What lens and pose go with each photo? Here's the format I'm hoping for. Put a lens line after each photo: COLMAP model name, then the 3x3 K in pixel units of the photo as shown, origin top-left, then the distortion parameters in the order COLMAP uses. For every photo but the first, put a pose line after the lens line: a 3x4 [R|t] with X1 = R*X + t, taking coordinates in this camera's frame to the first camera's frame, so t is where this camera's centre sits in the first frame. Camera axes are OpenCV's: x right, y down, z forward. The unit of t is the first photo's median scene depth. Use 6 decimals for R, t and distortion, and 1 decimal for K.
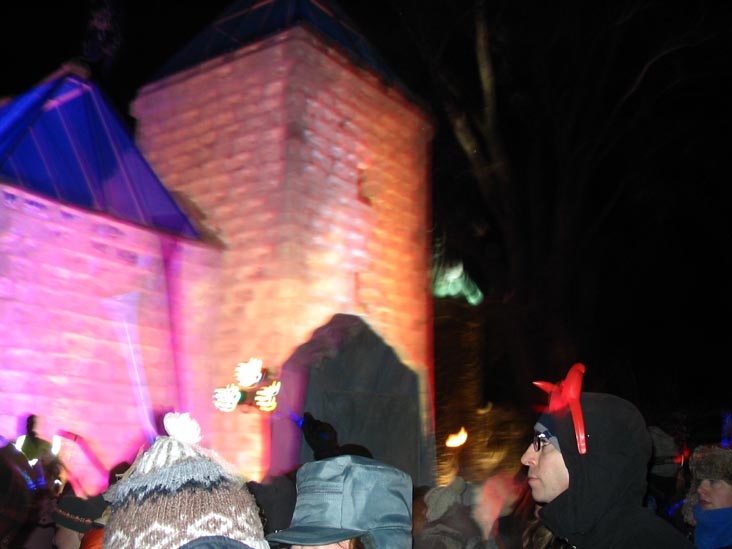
lens RADIAL K [[835.7, 0, 380.3], [0, 835.7, 248.2], [0, 0, 1]] dist [-0.101597, 0.000000]
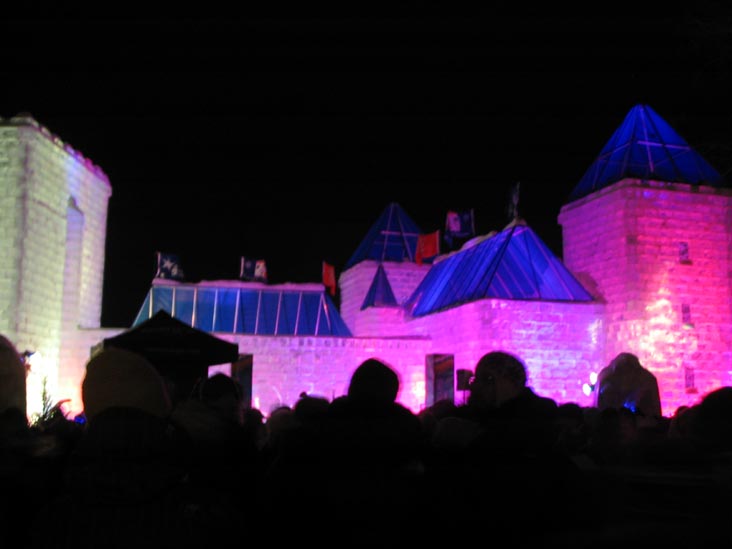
lens RADIAL K [[835.7, 0, 370.4], [0, 835.7, 253.2], [0, 0, 1]] dist [-0.101597, 0.000000]
pose [[0.784030, -0.116293, -0.609732, 0.547744], [0.161786, 0.986626, 0.019856, -0.232801], [0.599269, -0.114214, 0.792359, -0.795802]]
